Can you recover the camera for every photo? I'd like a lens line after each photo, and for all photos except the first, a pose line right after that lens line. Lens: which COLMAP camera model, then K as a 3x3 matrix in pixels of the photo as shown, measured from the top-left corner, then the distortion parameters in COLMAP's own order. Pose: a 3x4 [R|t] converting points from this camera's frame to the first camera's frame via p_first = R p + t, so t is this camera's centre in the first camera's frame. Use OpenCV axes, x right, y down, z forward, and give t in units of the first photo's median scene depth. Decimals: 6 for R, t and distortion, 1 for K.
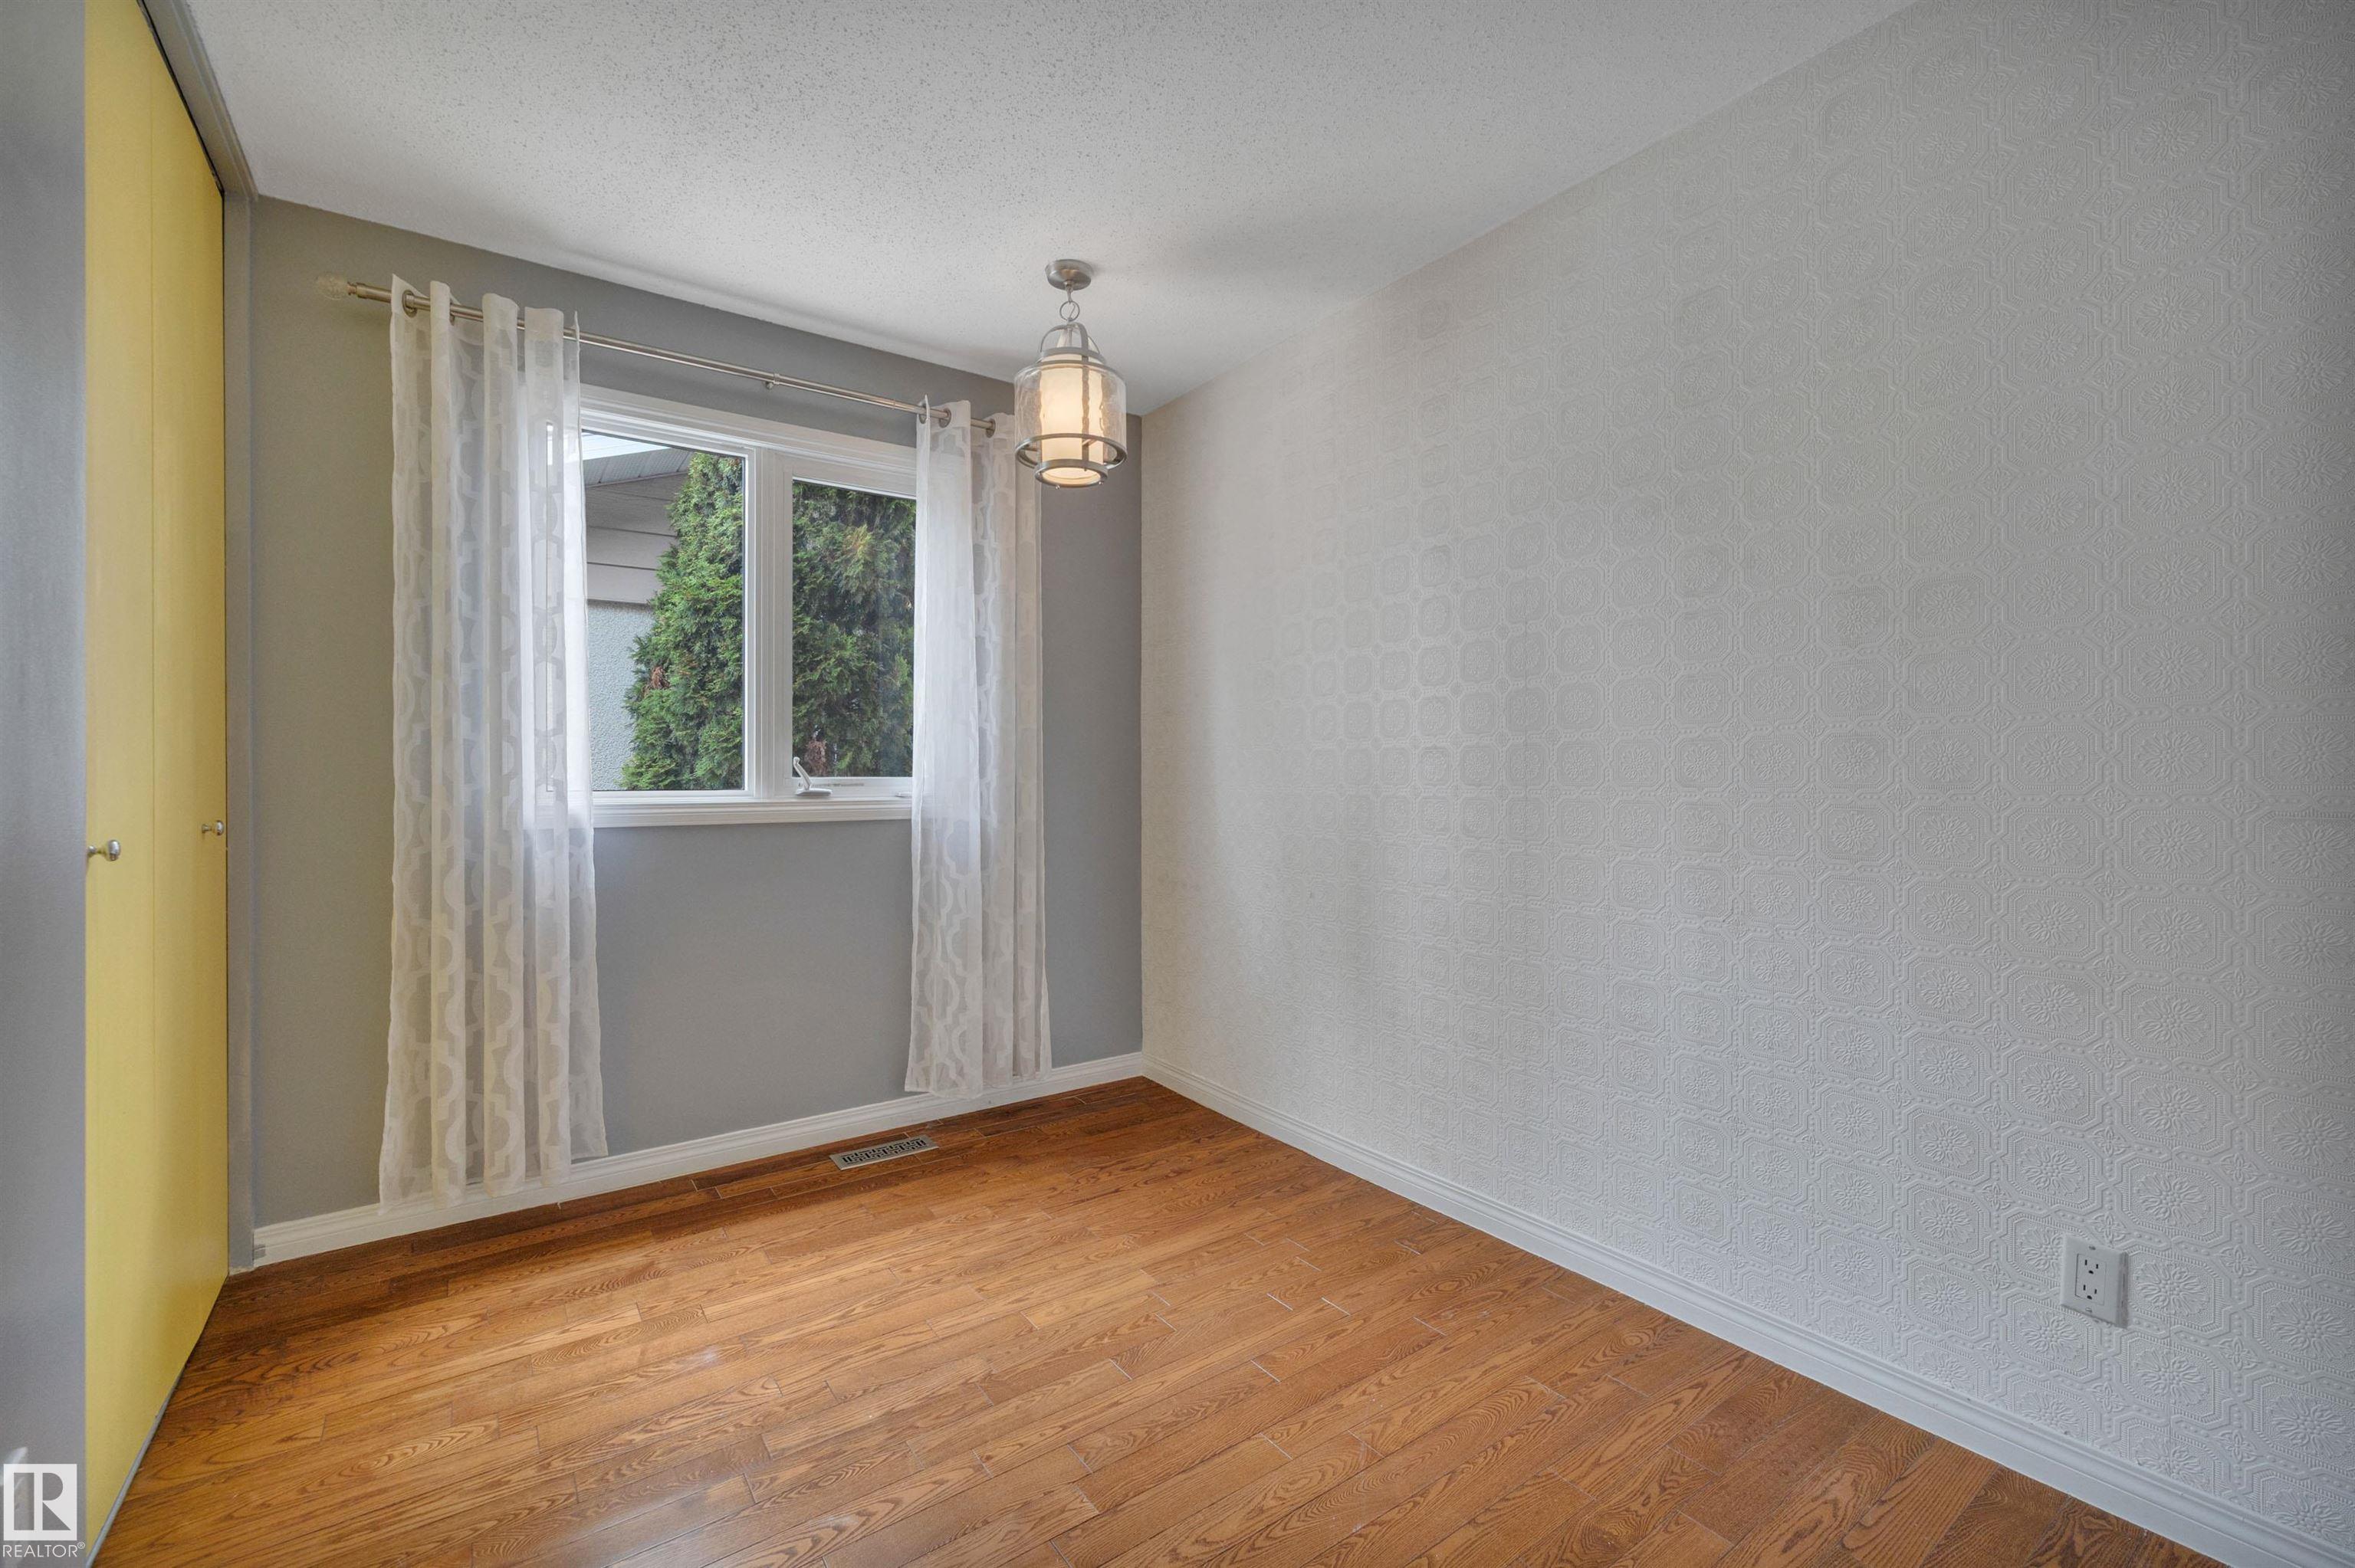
lens RADIAL K [[1002.5, 0, 1169.5], [0, 1002.5, 780.8], [0, 0, 1]] dist [0.005263, 0.000646]
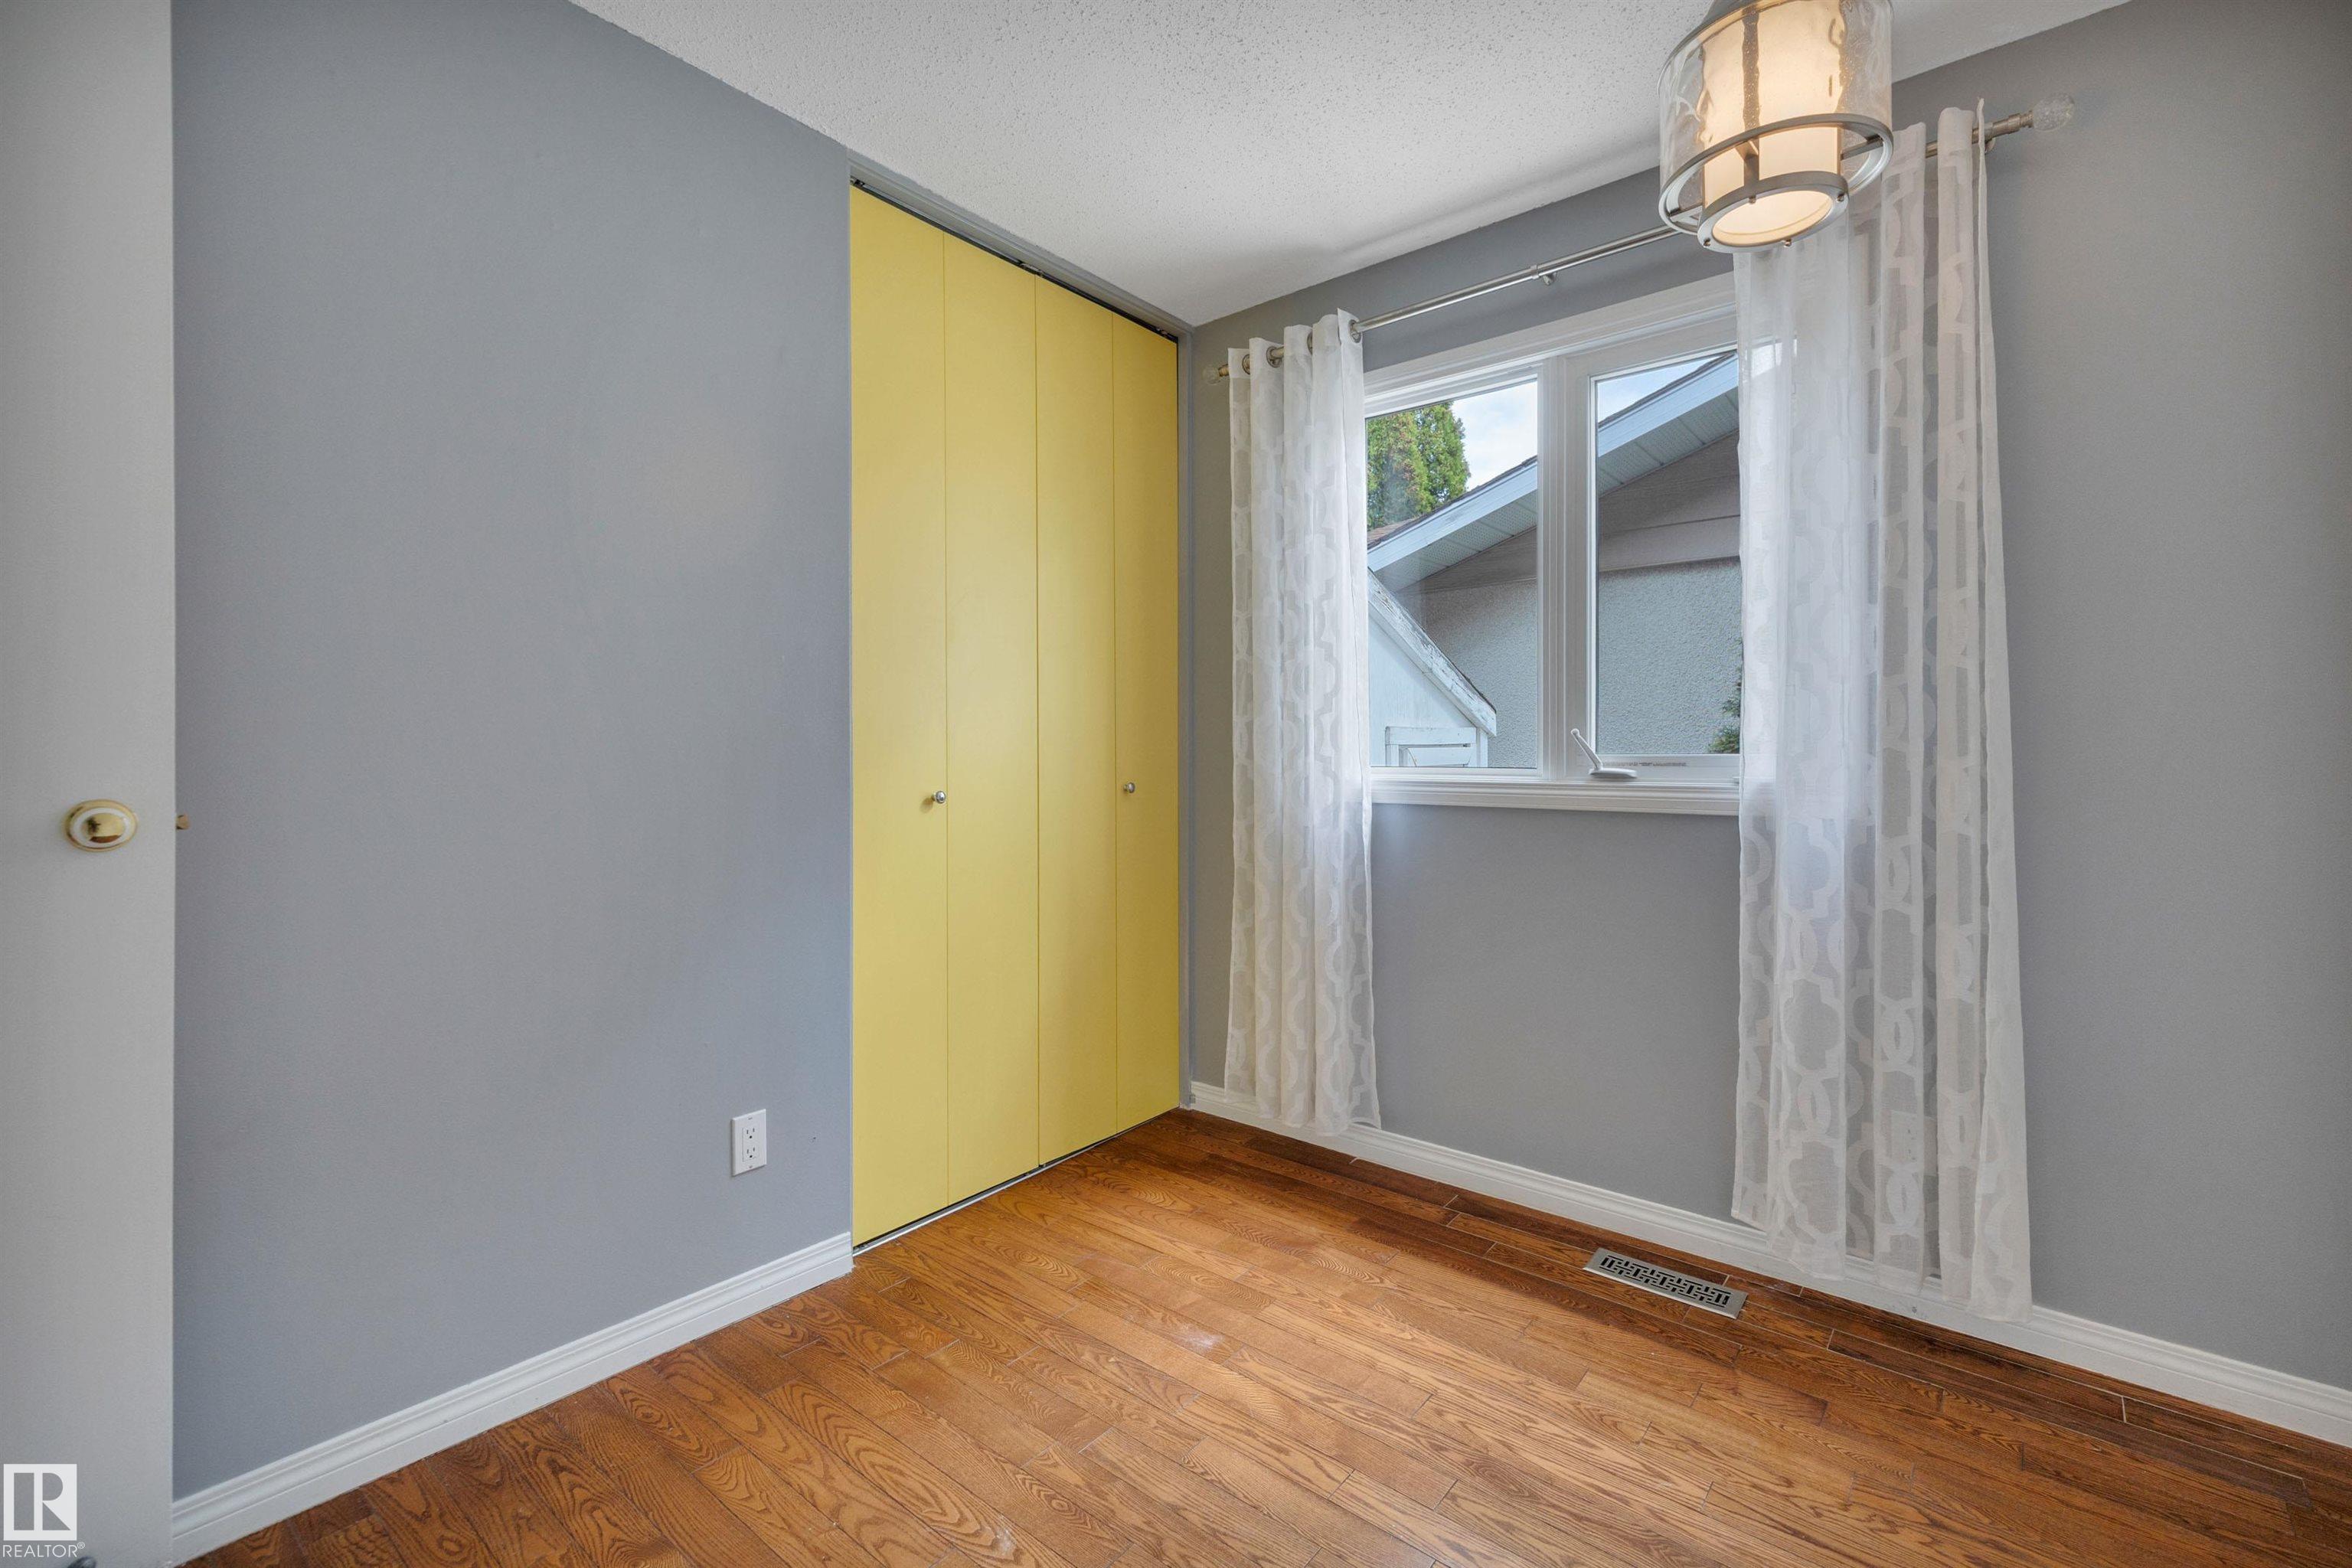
lens RADIAL K [[1001.4, 0, 1105.3], [0, 1001.4, 750.2], [0, 0, 1]] dist [0.005263, 0.000646]
pose [[0.236830, -0.002477, -0.971548, 0.367799], [-0.007695, 0.999961, -0.004425, 0.000285], [0.971521, 0.008524, 0.236801, 0.520639]]
